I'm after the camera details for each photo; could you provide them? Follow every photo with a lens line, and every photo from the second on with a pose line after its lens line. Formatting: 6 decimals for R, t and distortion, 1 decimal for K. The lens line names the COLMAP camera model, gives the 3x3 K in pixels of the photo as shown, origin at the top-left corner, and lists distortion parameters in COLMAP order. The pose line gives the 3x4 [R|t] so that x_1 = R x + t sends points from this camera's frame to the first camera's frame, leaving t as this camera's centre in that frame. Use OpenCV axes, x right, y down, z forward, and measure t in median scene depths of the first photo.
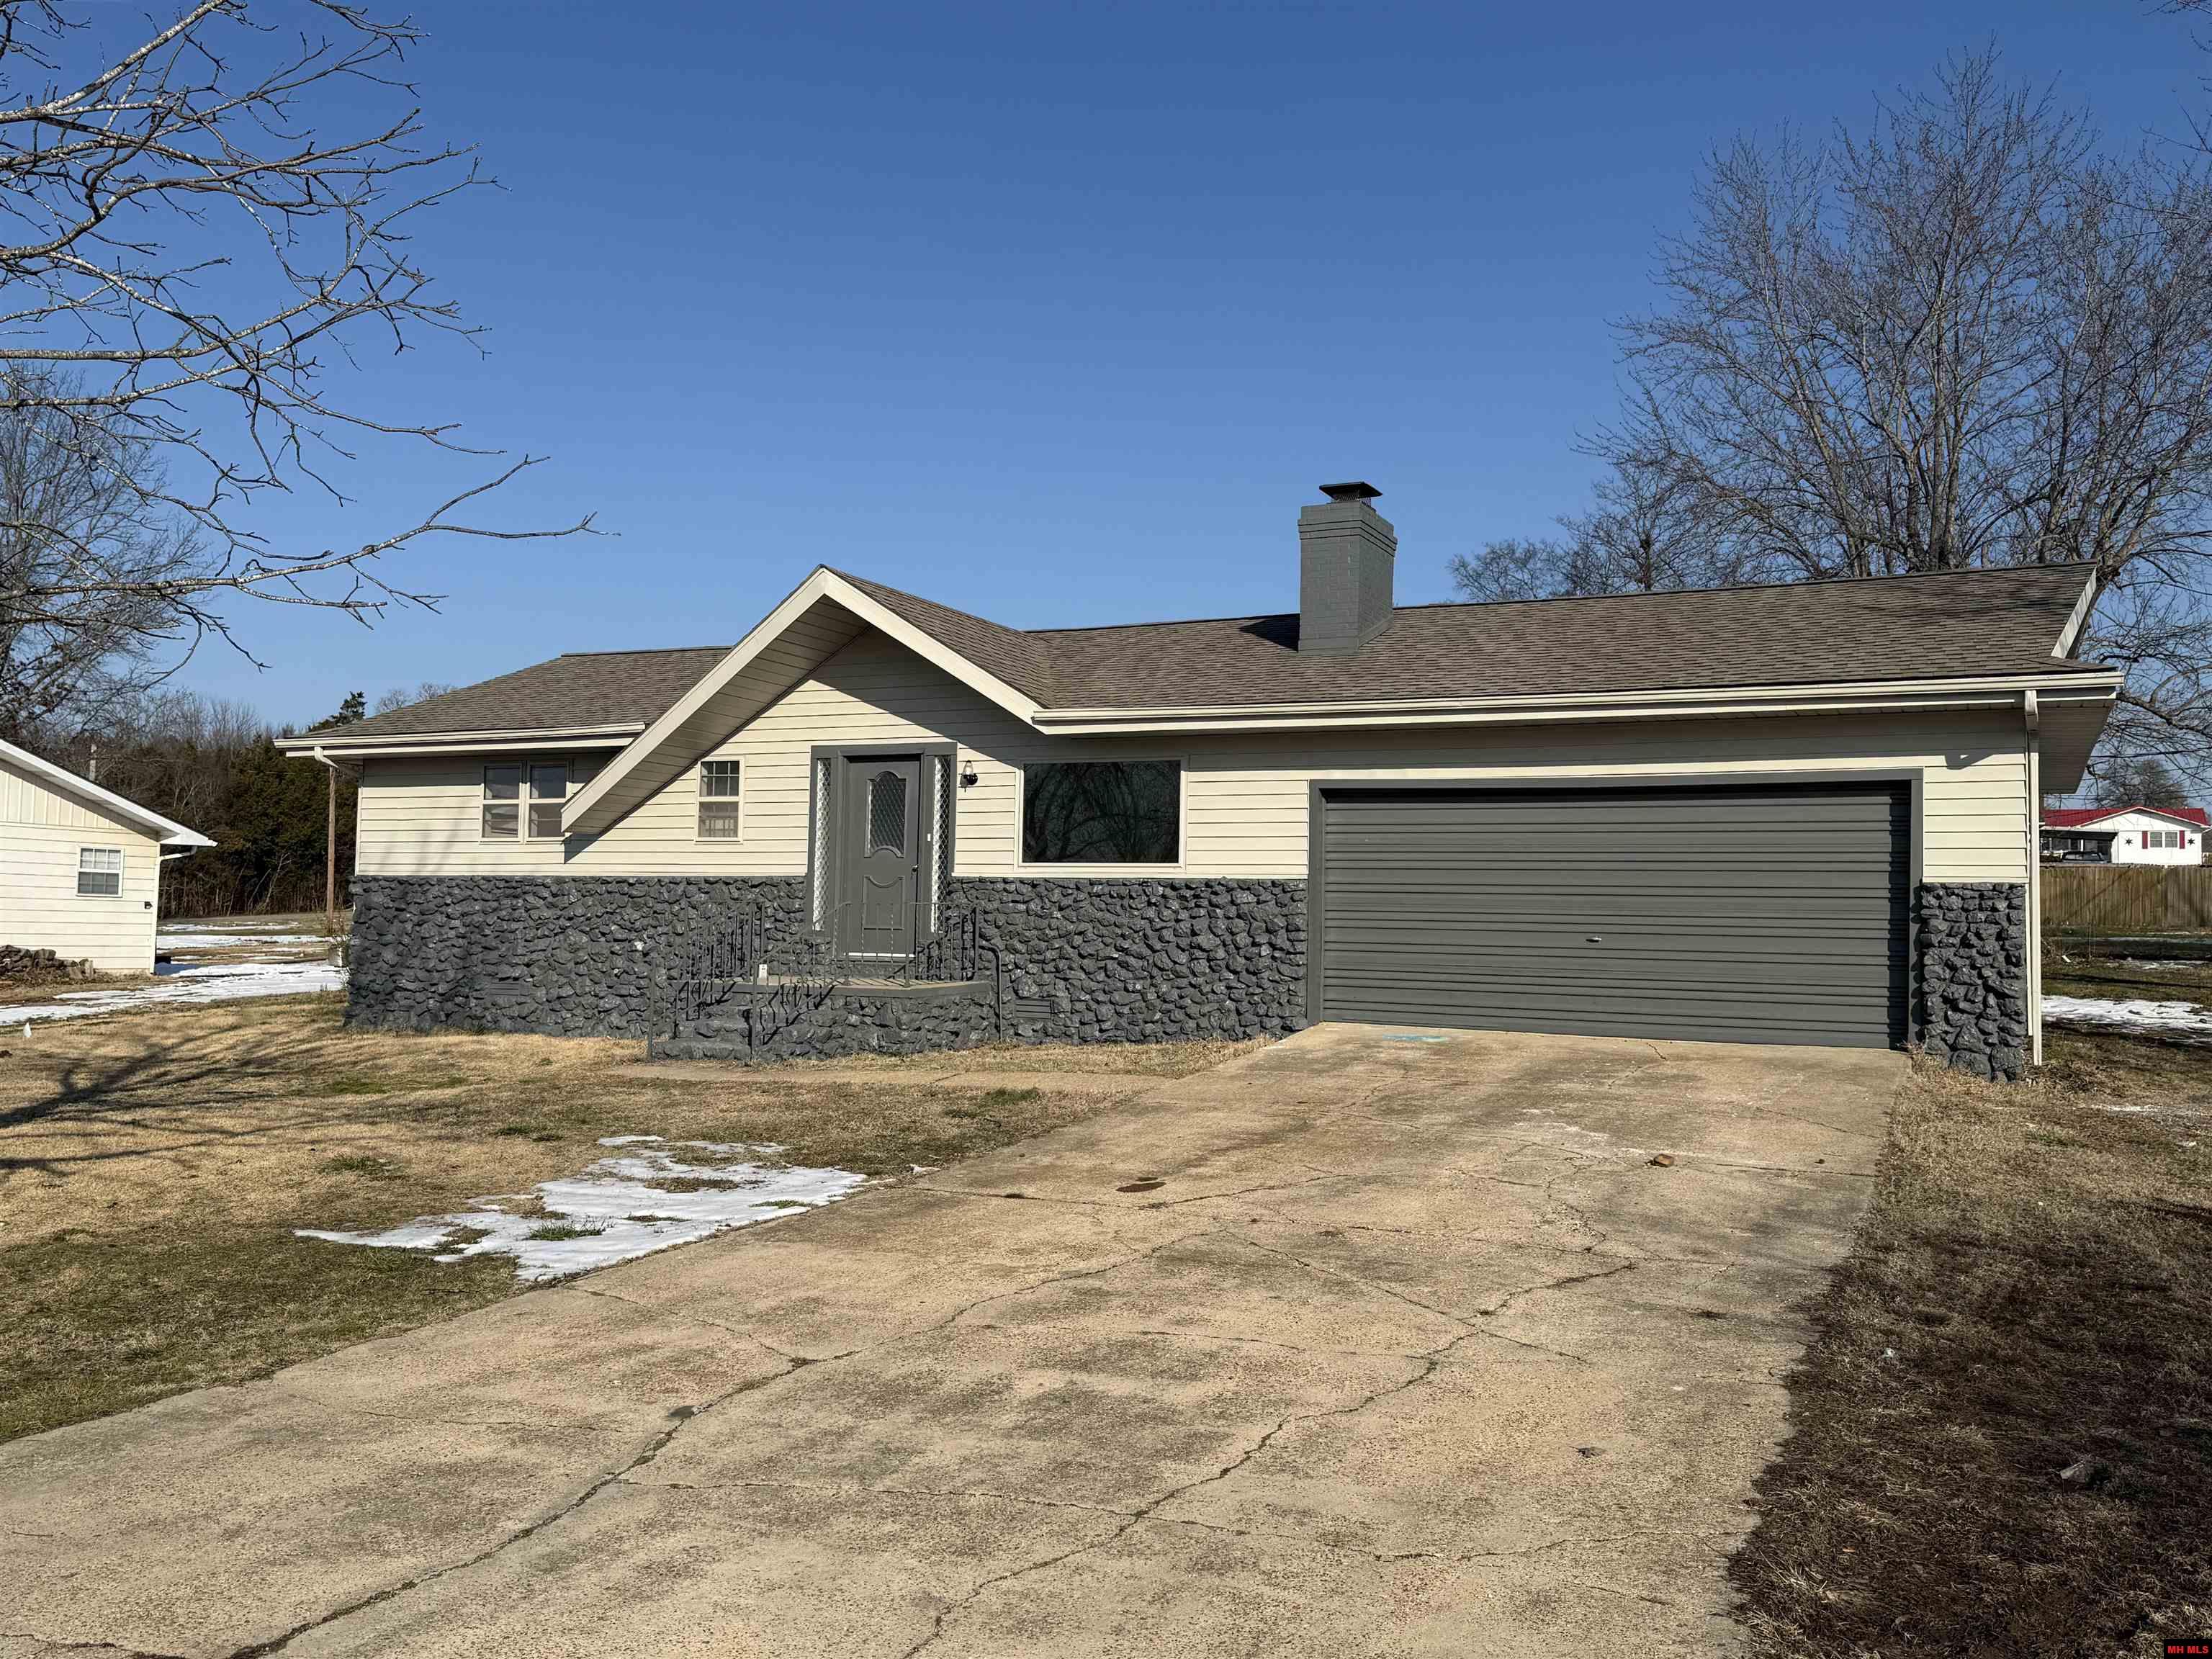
lens RADIAL K [[1902.1, 0, 1105.8], [0, 1902.1, 828.6], [0, 0, 1]] dist [0.004702, 0.000151]
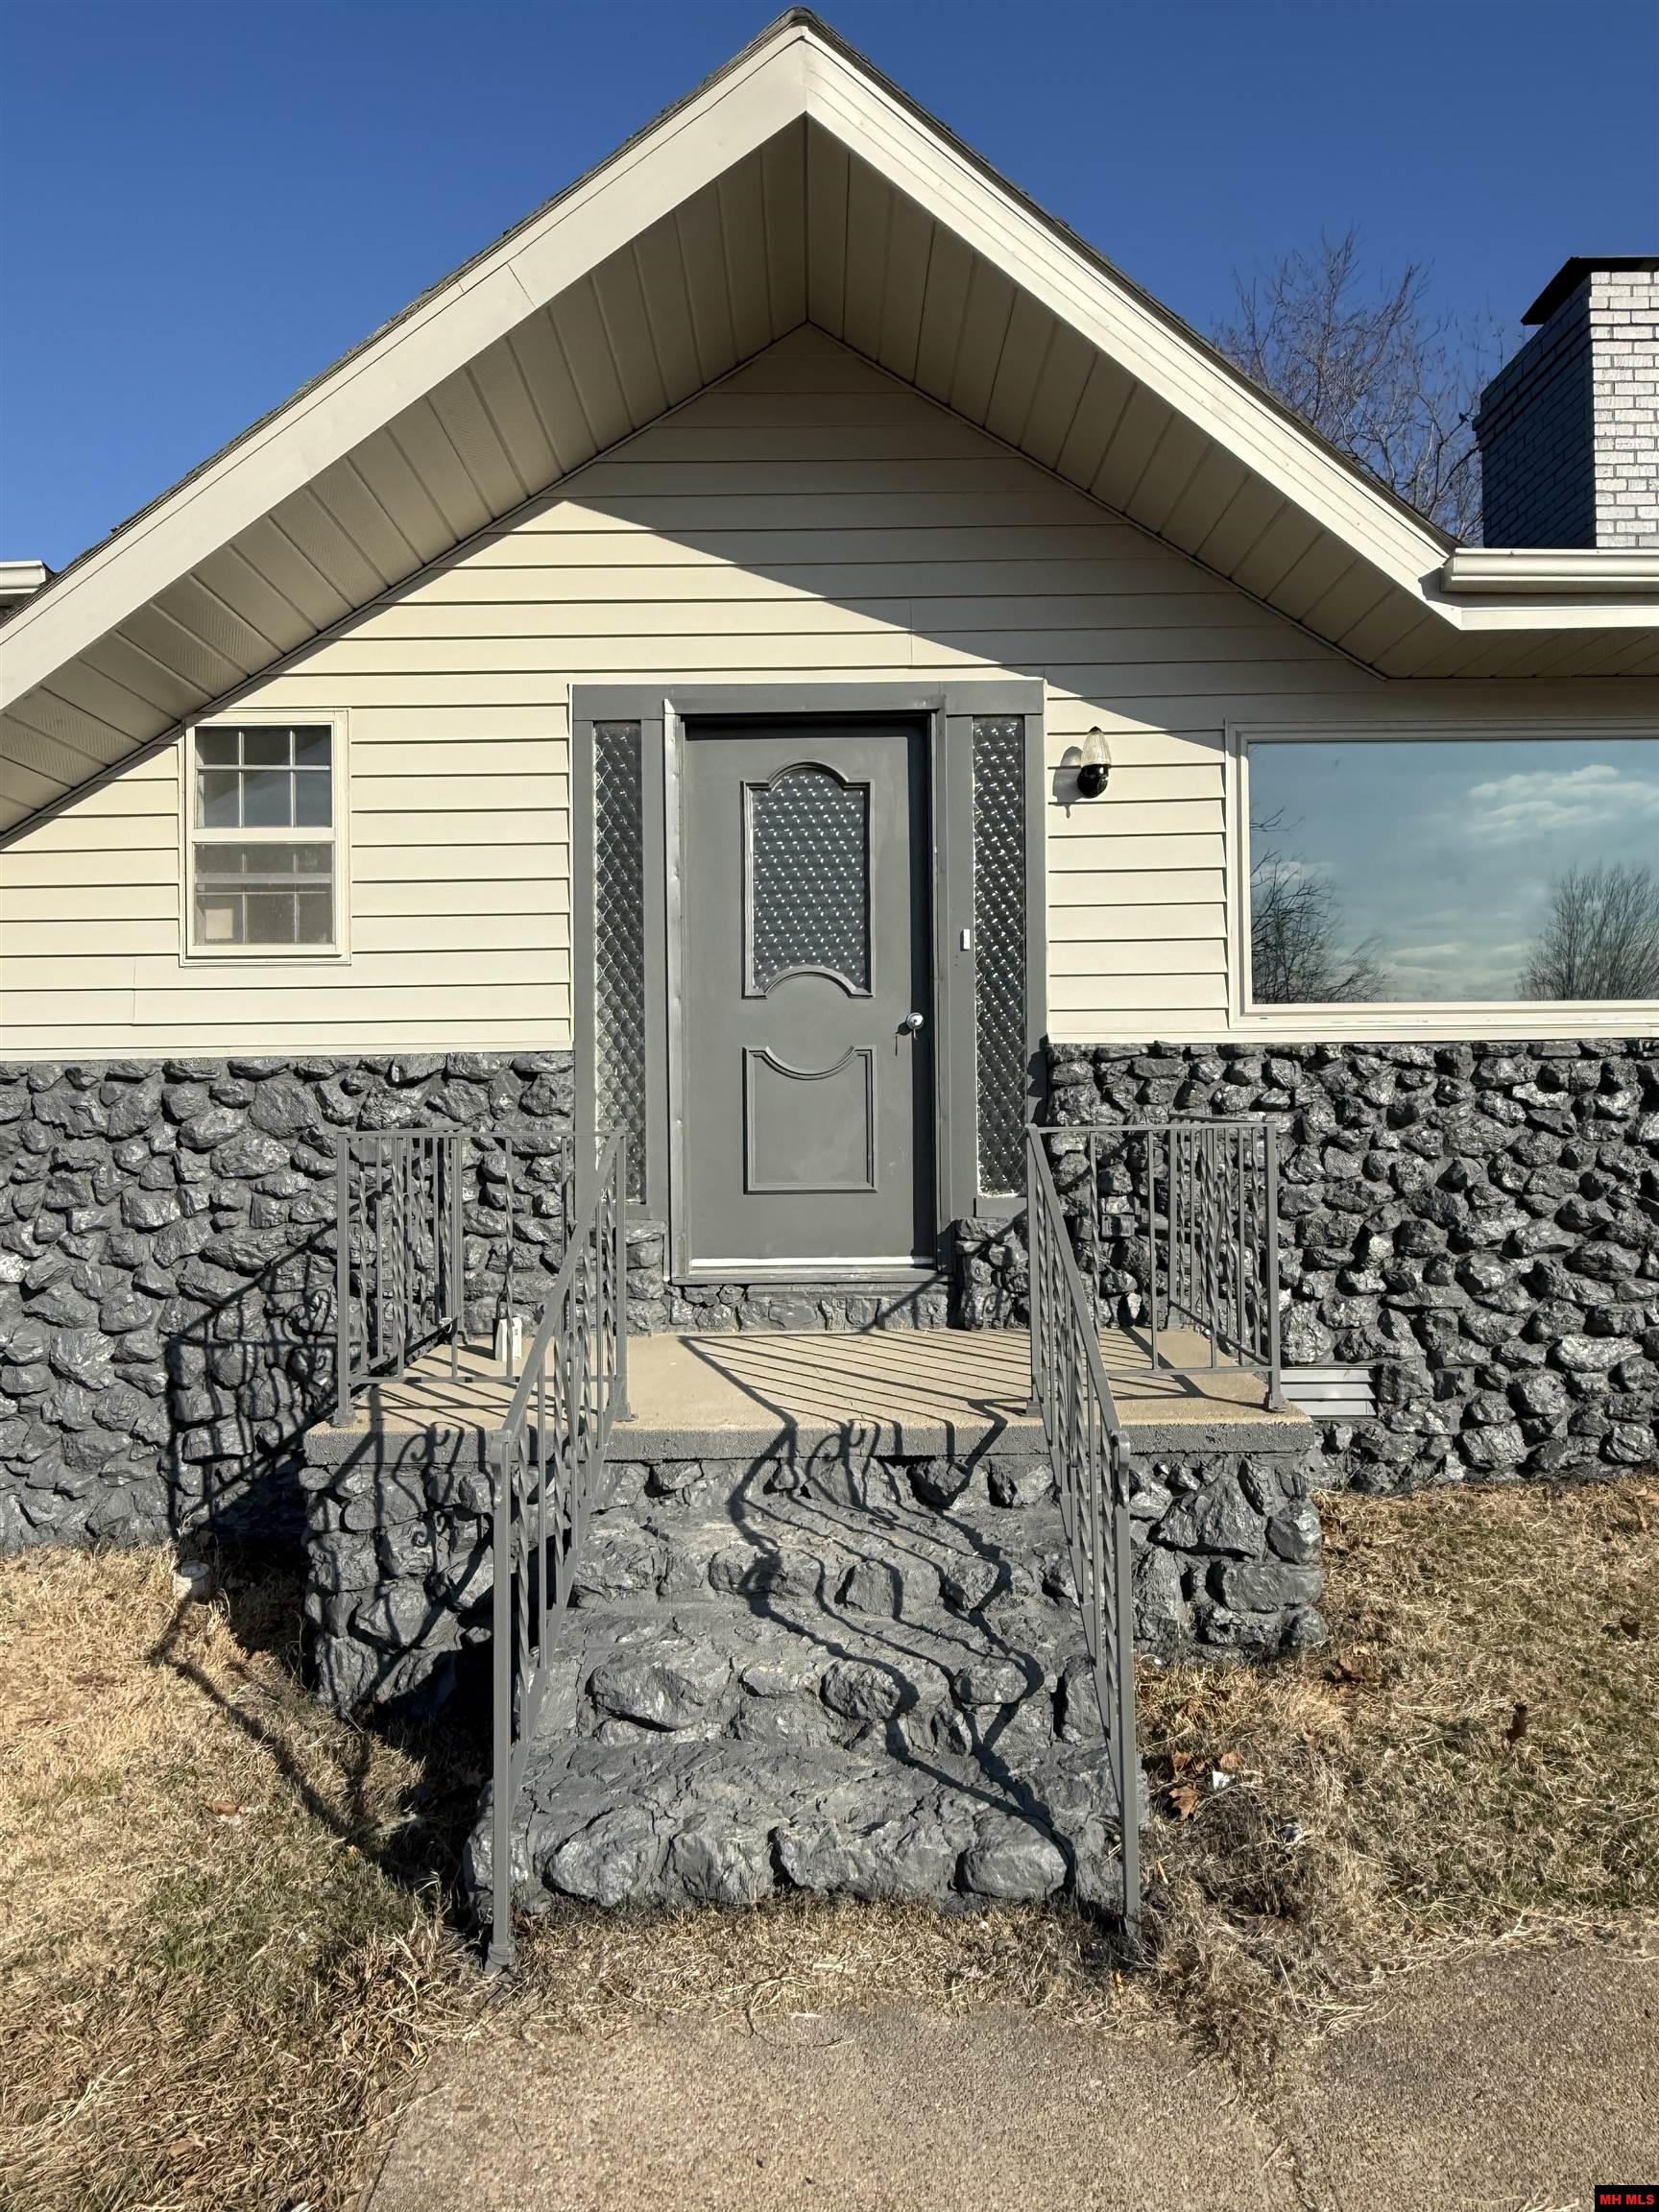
lens RADIAL K [[1469.0, 0, 826.5], [0, 1469.0, 1105.8], [0, 0, 1]] dist [-0.004174, -0.000592]
pose [[0.903975, -0.022450, 0.426996, -0.232021], [0.007225, 0.999280, 0.037243, 0.025307], [-0.427525, -0.030581, 0.903486, 0.731724]]
